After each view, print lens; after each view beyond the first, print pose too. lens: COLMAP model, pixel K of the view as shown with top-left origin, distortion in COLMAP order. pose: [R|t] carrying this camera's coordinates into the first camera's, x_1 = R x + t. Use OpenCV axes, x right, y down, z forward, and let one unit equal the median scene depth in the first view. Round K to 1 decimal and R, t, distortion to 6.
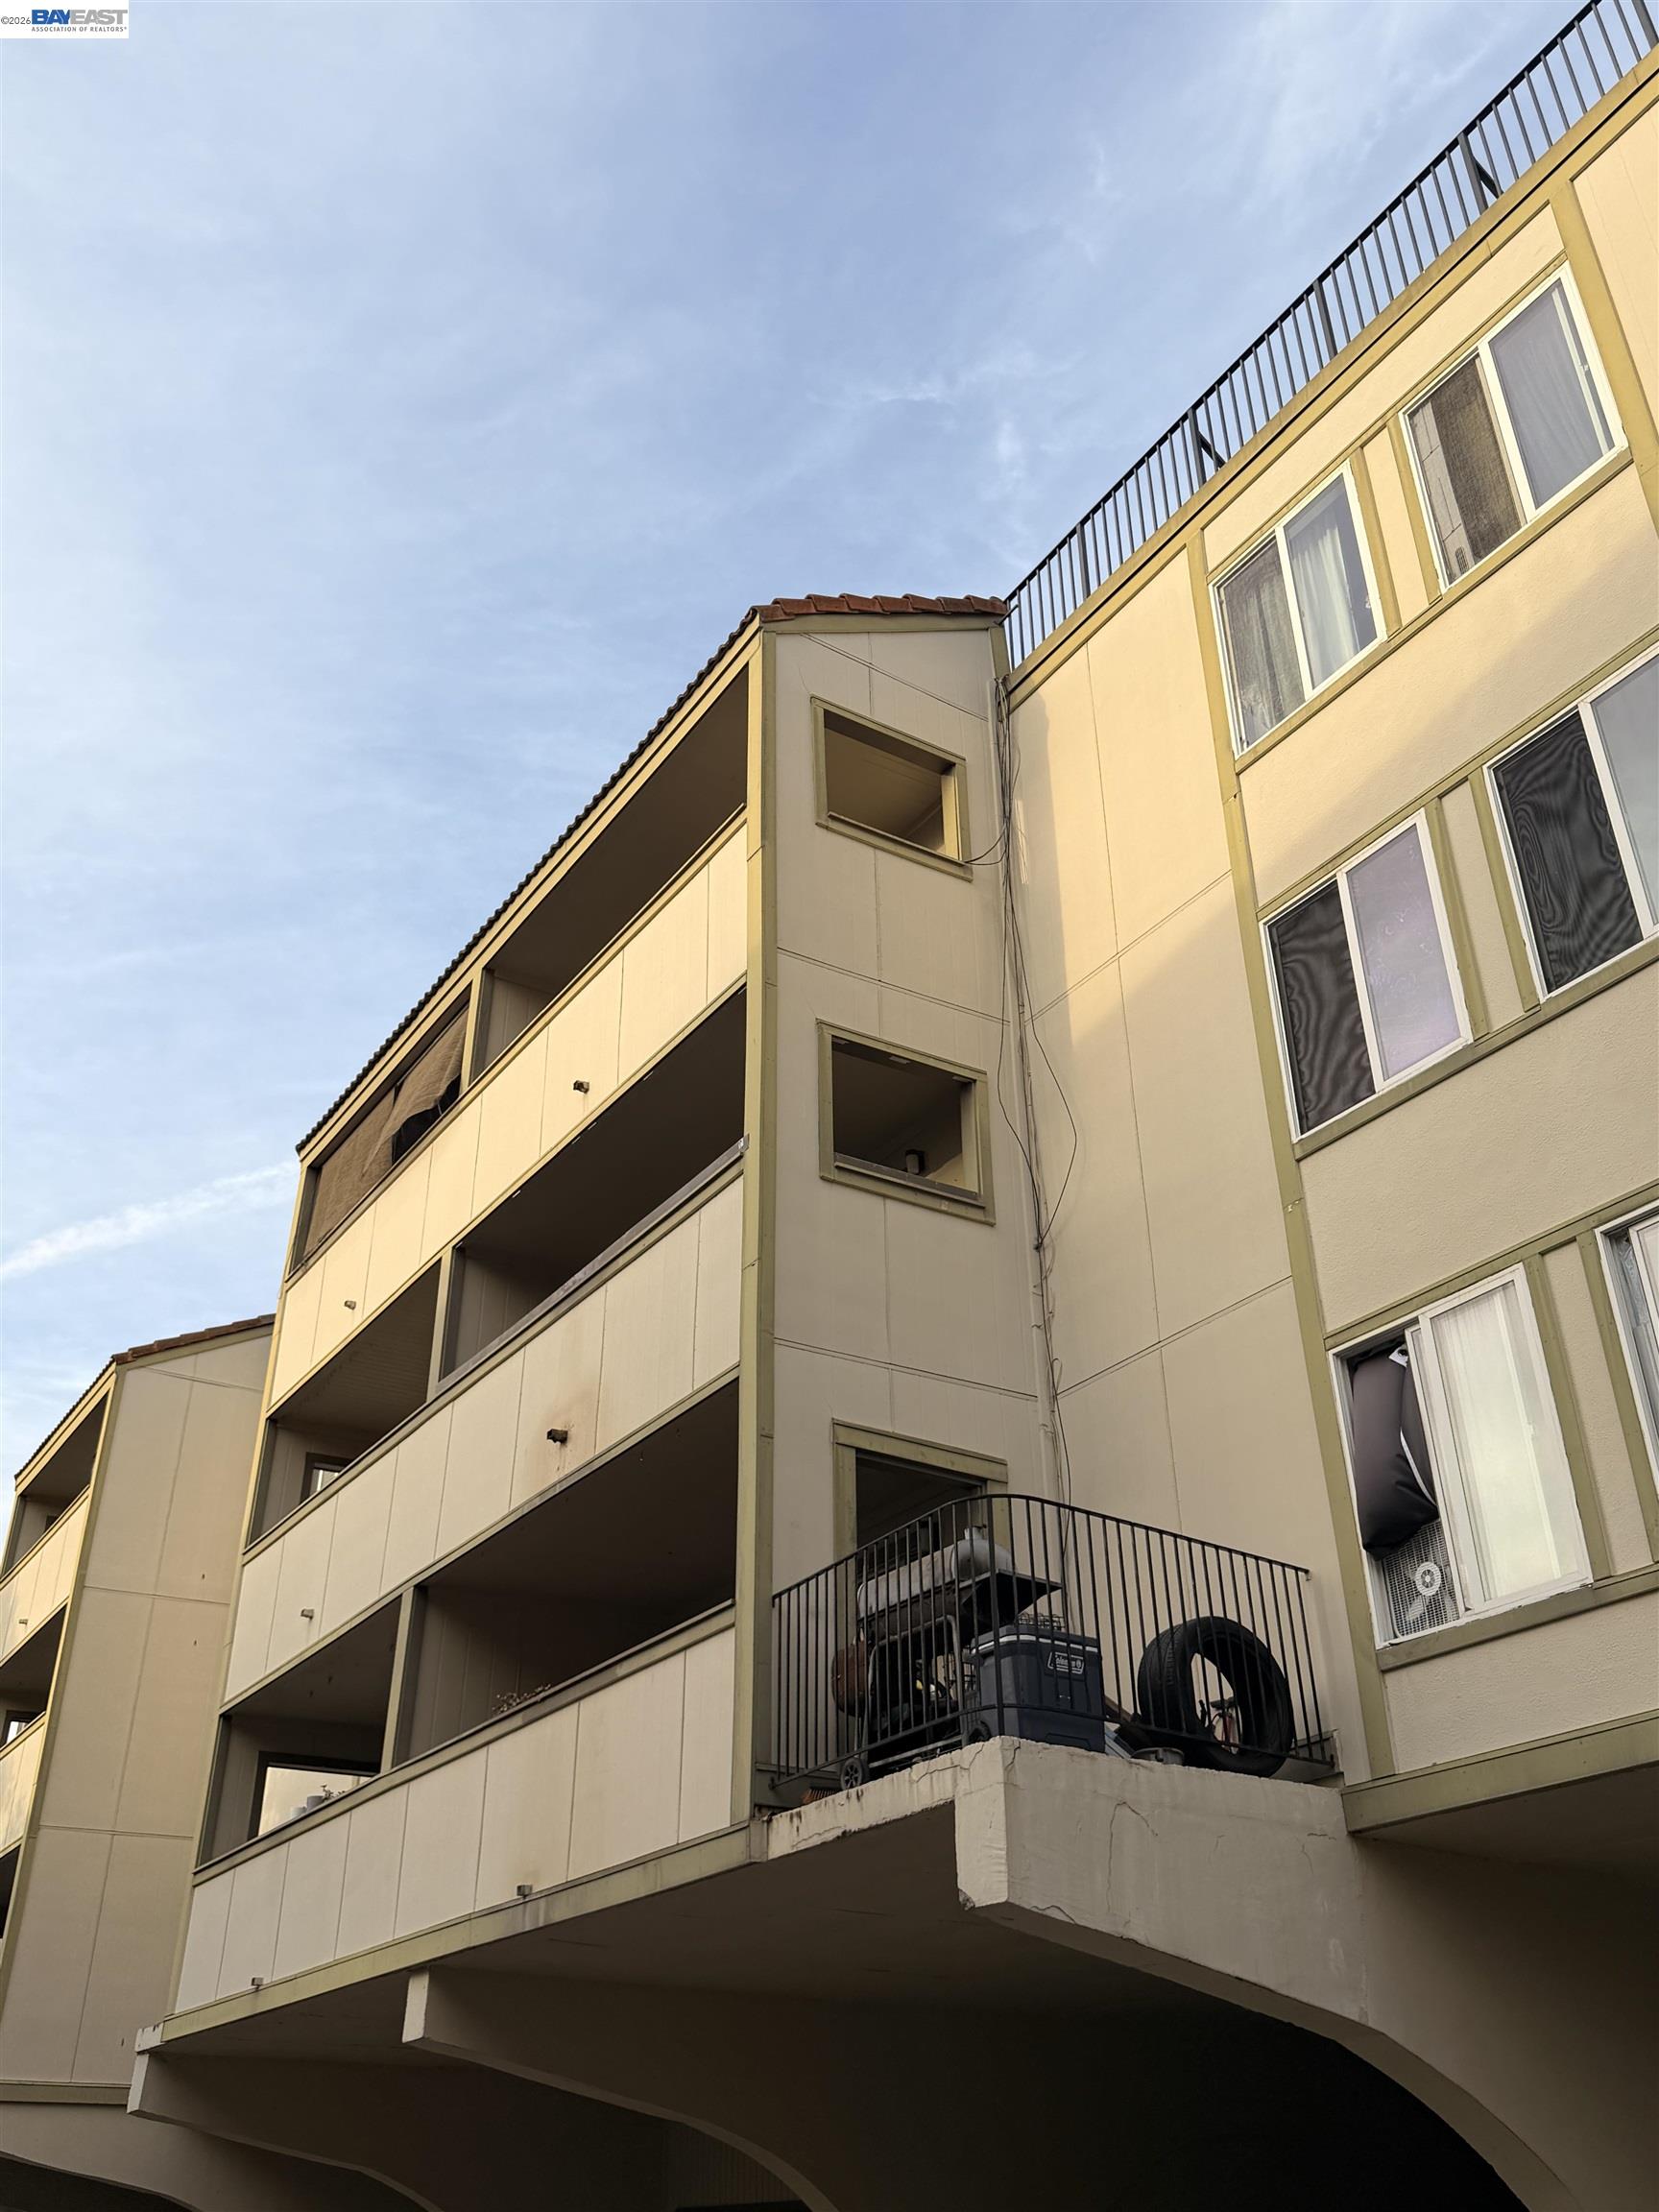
lens RADIAL K [[1932.3, 0, 829.5], [0, 1932.3, 1106.0], [0, 0, 1]] dist [-0.016634, -0.008601]
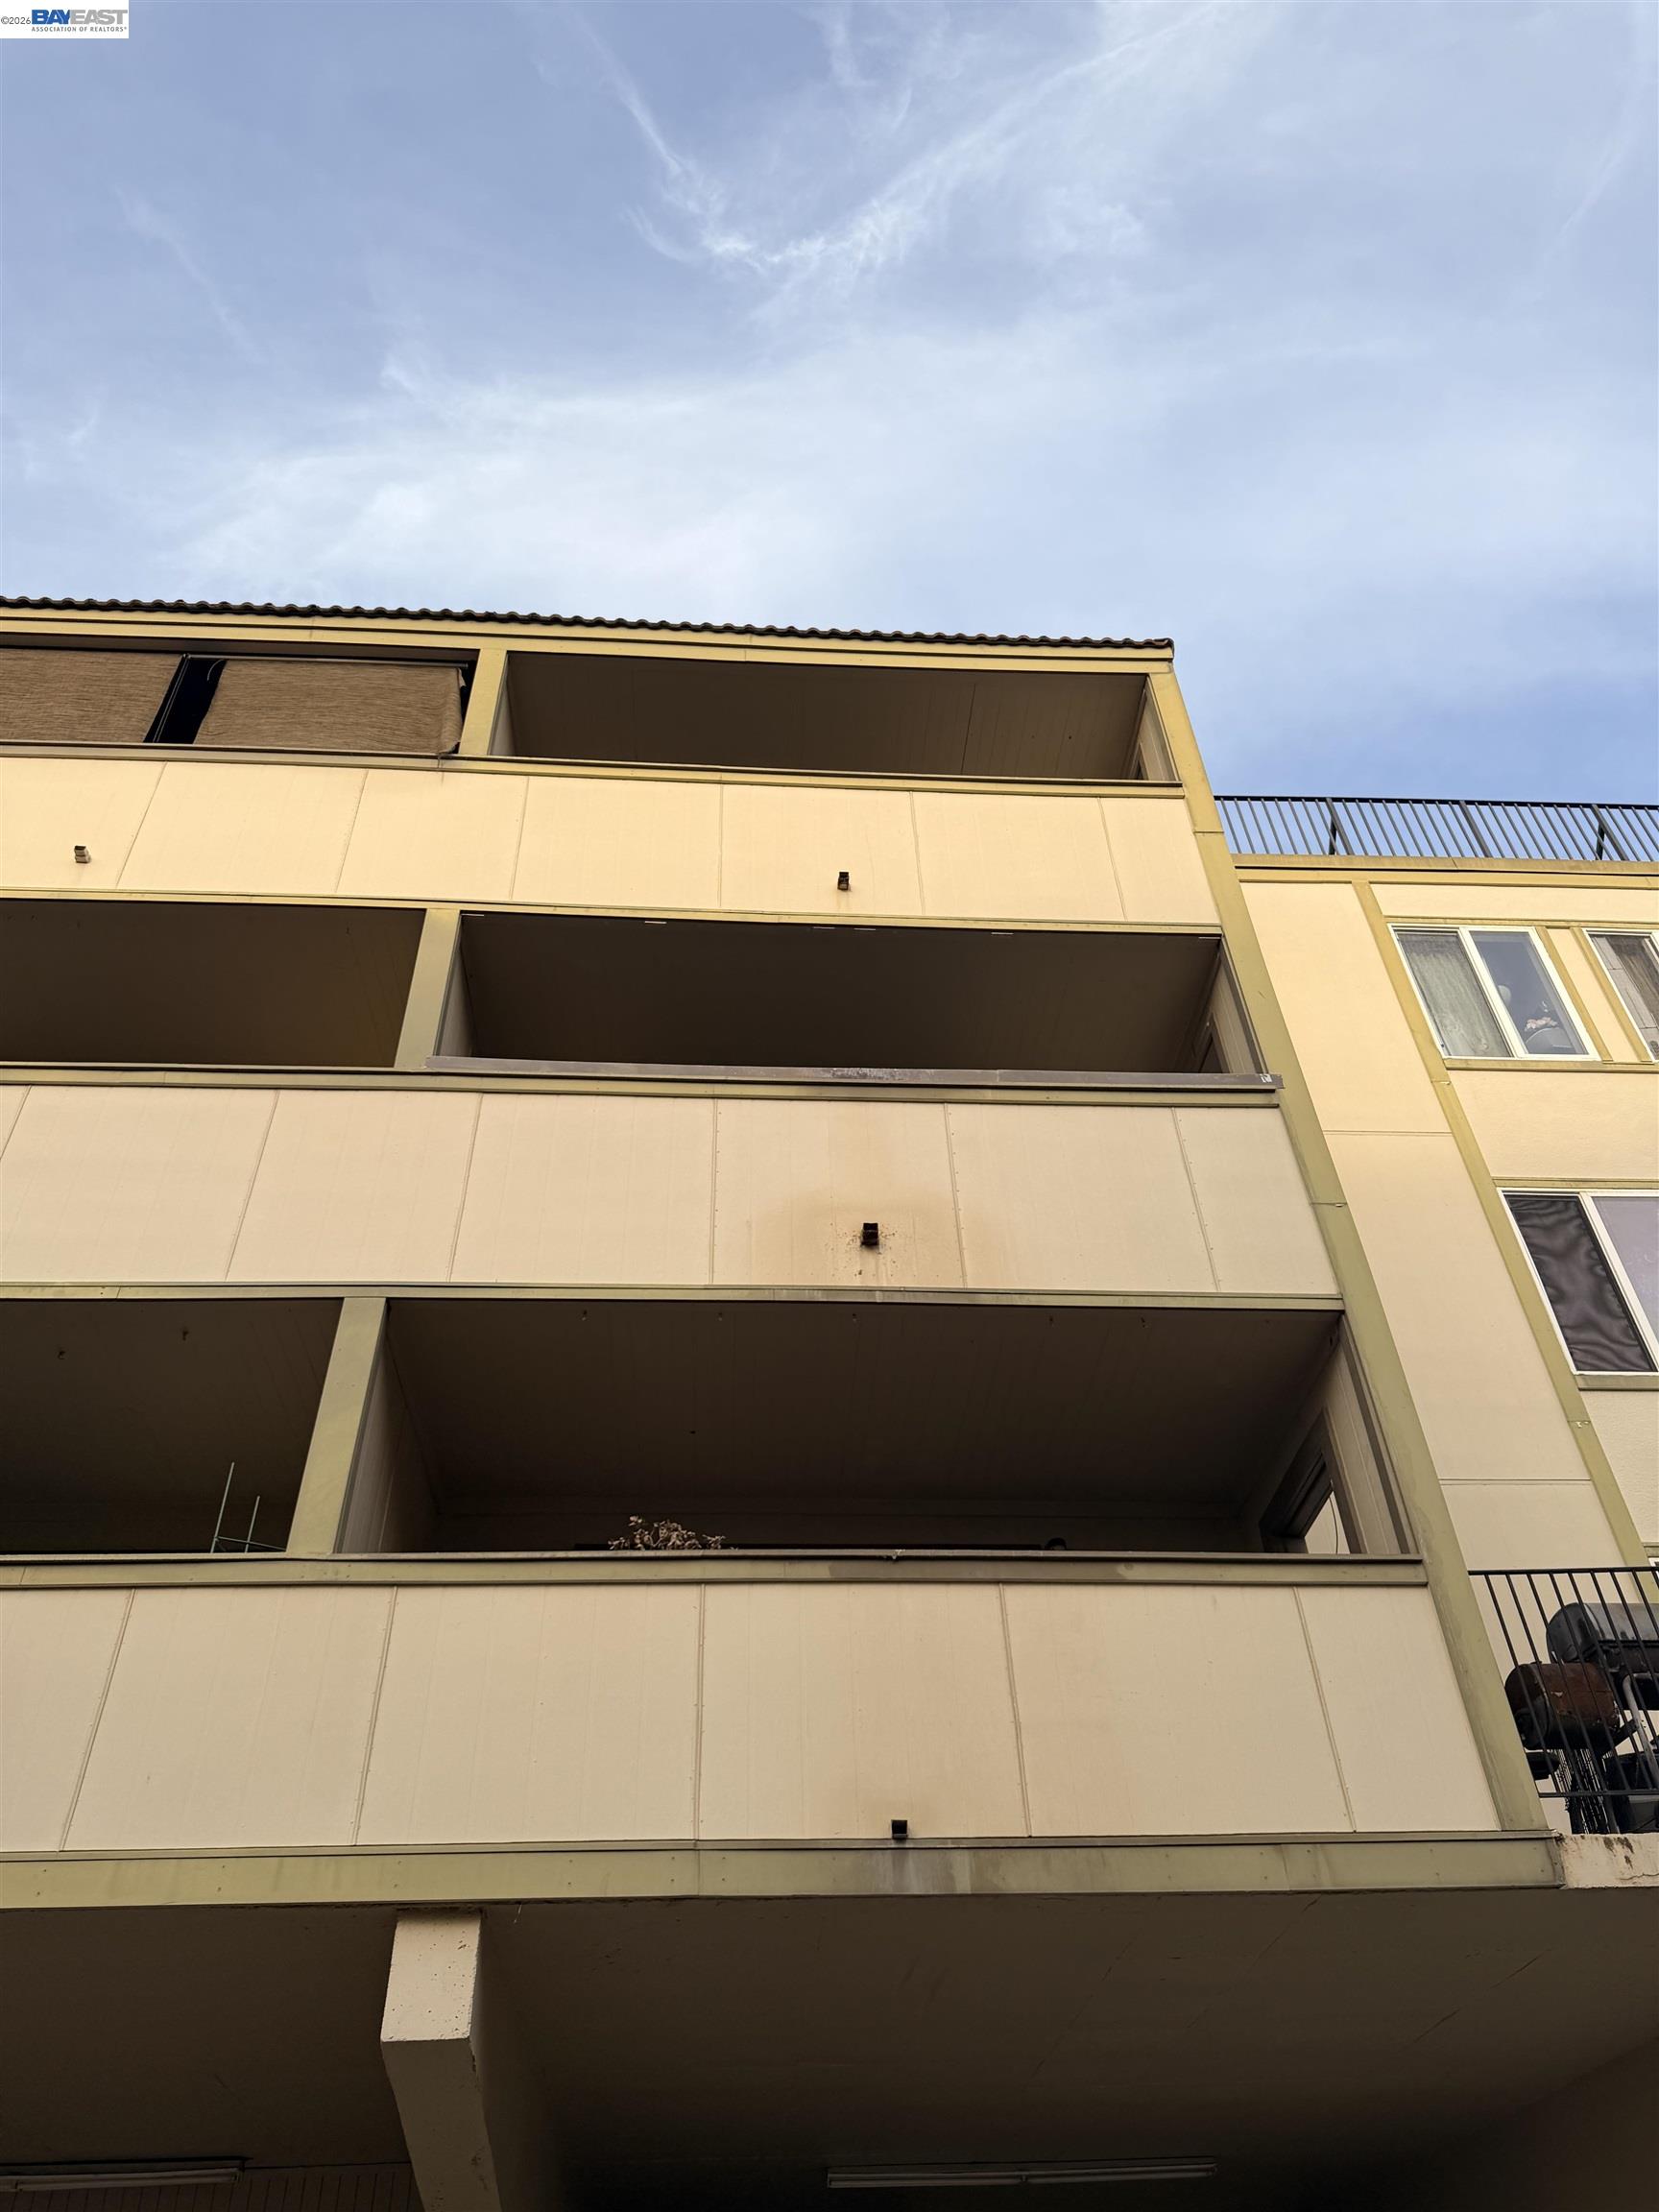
lens RADIAL K [[1584.9, 0, 829.5], [0, 1584.9, 1106.0], [0, 0, 1]] dist [0.005698, -0.000580]
pose [[0.495581, 0.574696, 0.651248, -0.639552], [-0.430445, 0.813753, -0.390542, 0.417534], [-0.754398, -0.086782, 0.650656, 0.675797]]
